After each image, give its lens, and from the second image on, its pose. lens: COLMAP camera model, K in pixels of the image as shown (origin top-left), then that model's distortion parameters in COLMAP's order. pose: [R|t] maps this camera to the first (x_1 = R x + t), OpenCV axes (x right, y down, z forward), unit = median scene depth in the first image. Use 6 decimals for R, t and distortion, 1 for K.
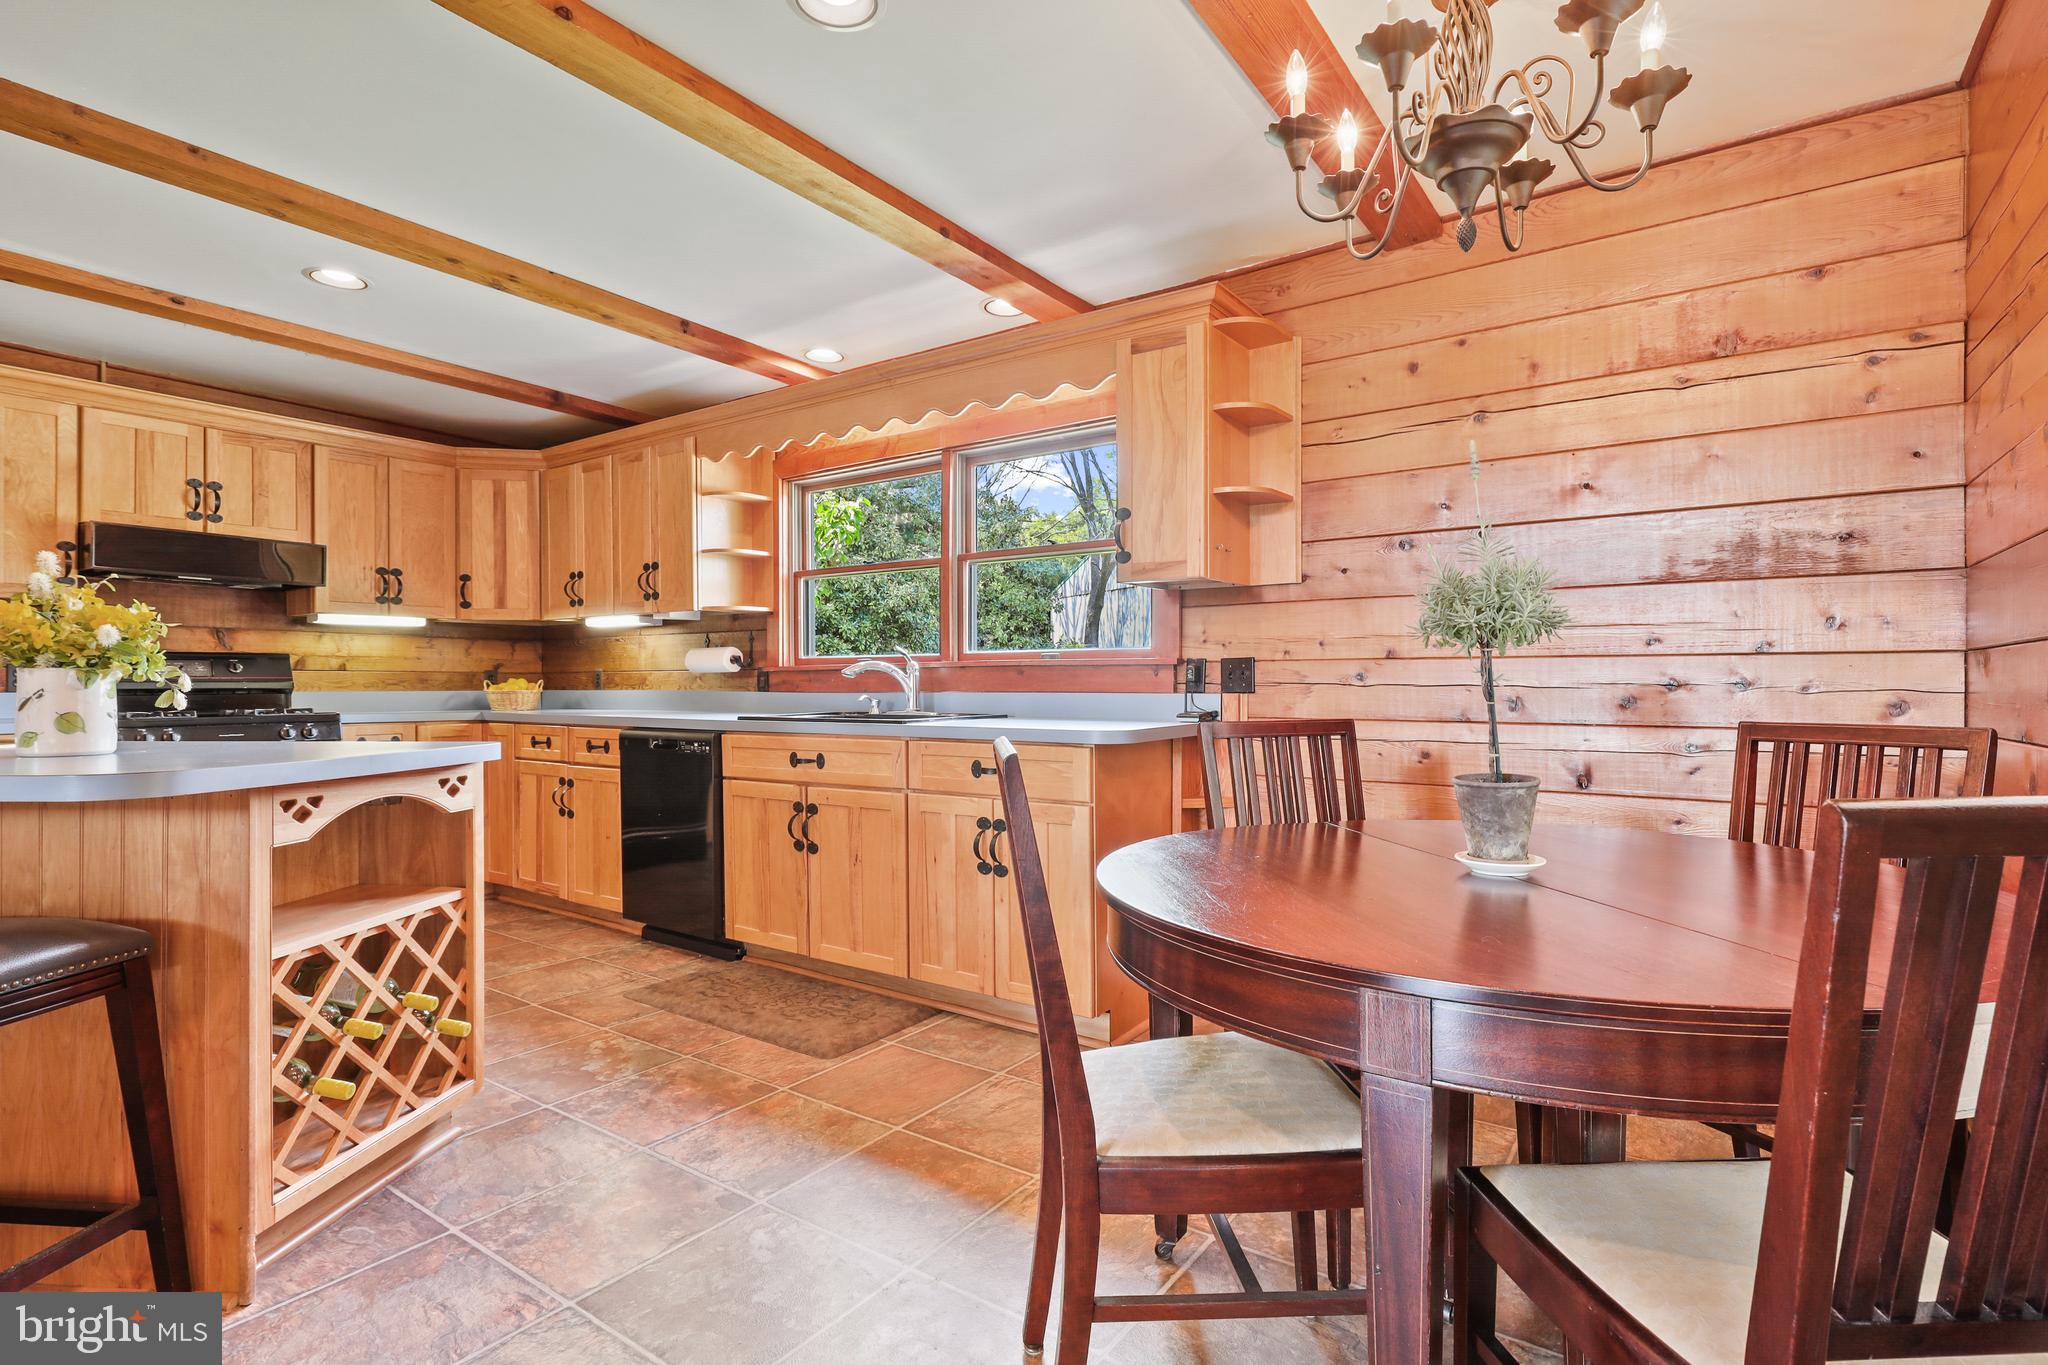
lens RADIAL K [[996.6, 0, 1031.3], [0, 996.6, 680.9], [0, 0, 1]] dist [0.004948, -0.002649]
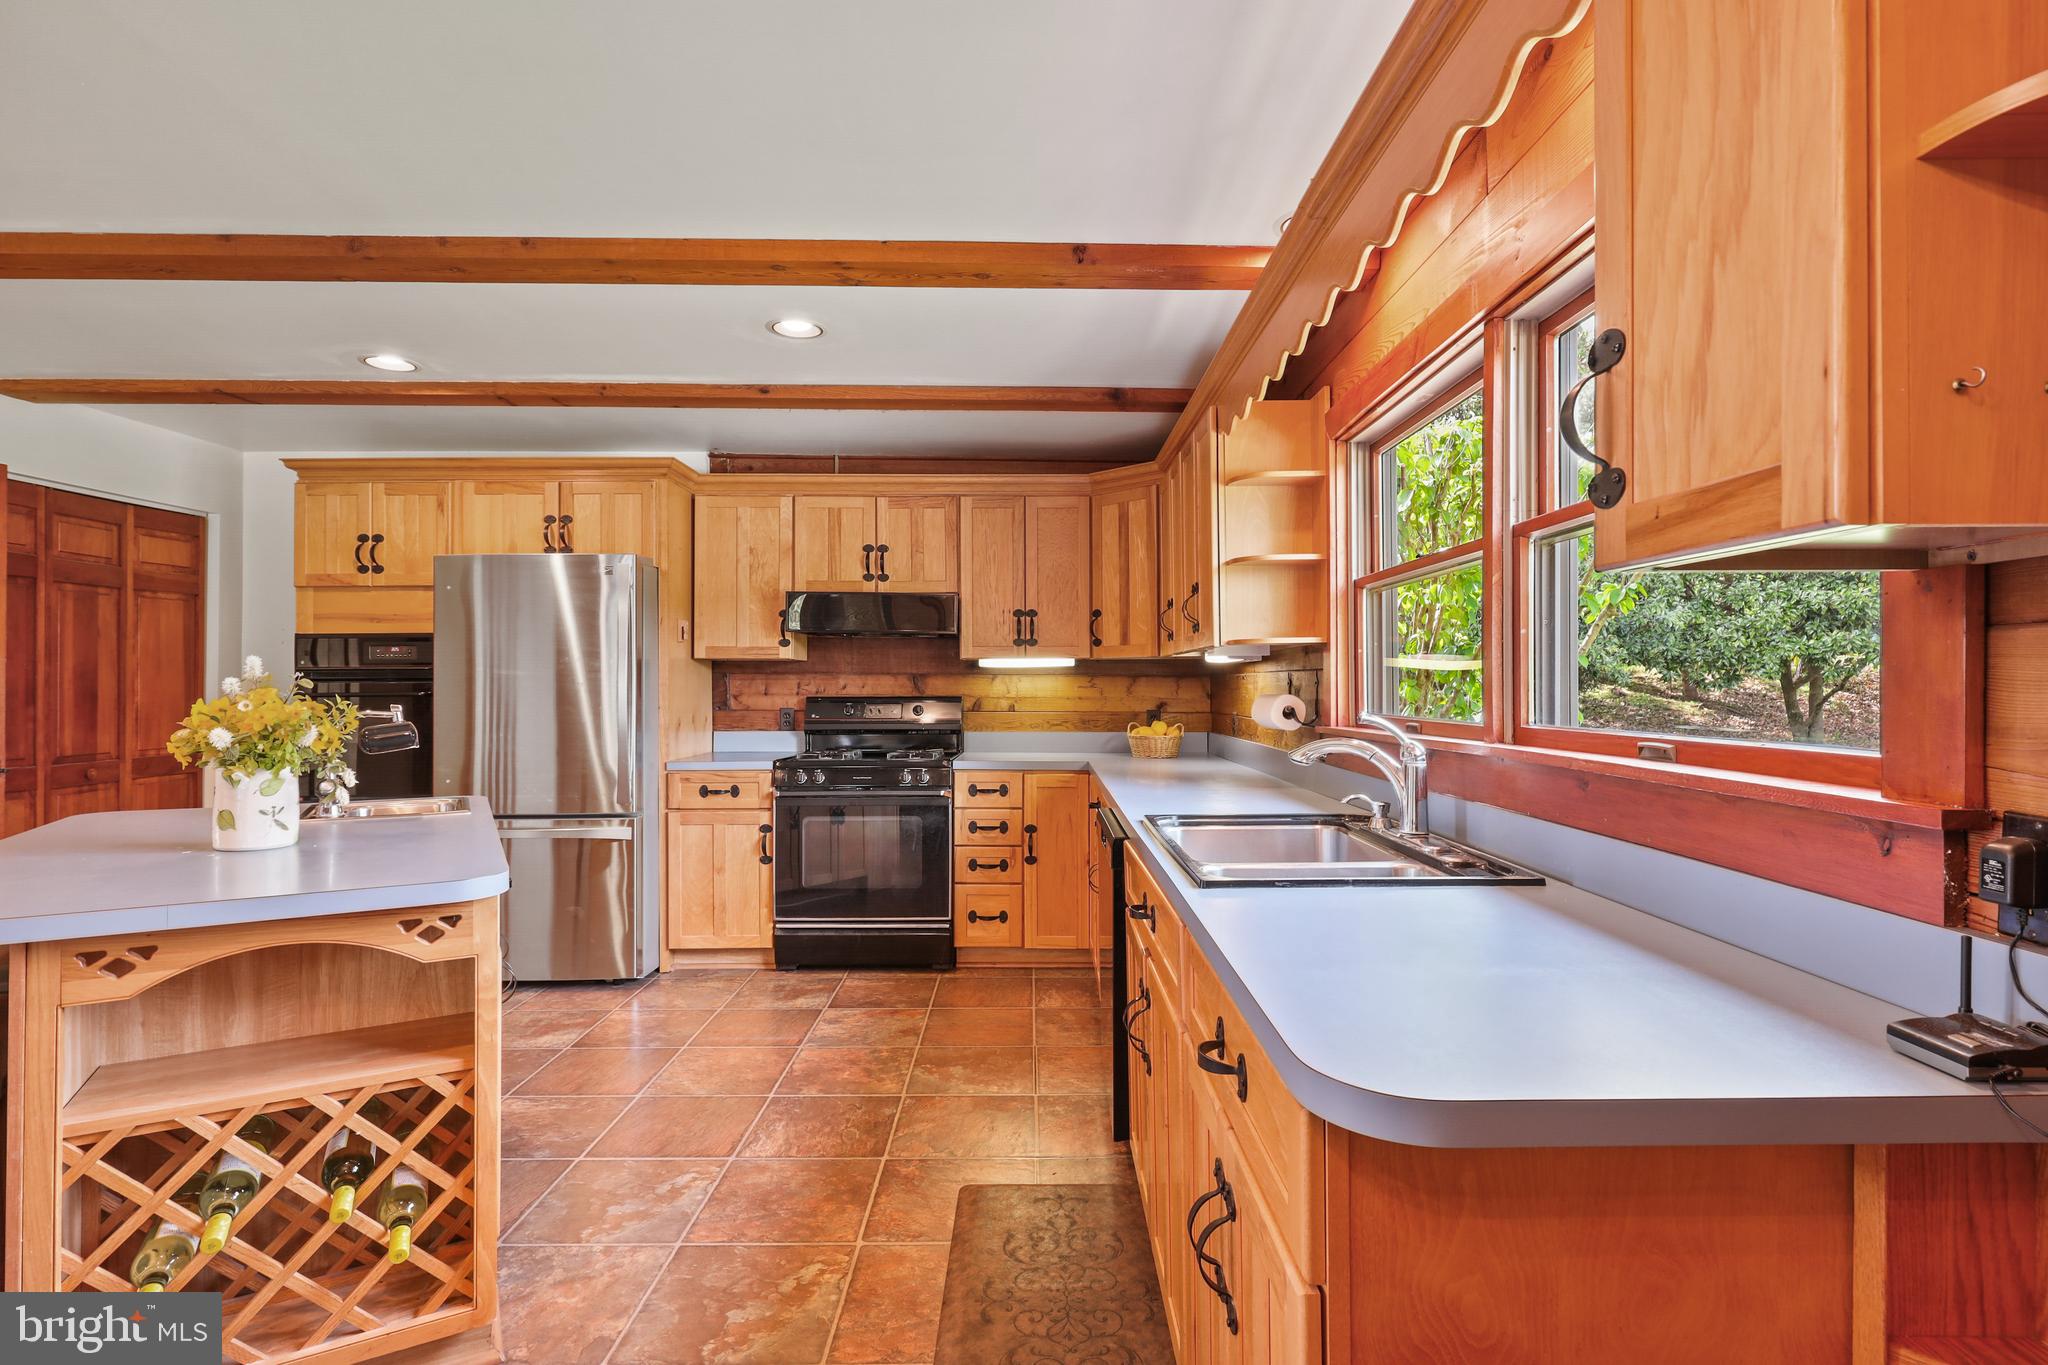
lens RADIAL K [[996.6, 0, 1031.7], [0, 996.6, 678.7], [0, 0, 1]] dist [0.004948, -0.002649]
pose [[0.583198, -0.003158, -0.812324, 0.208702], [0.000163, 0.999993, -0.003771, -0.054739], [0.812330, 0.002067, 0.583195, 0.577252]]
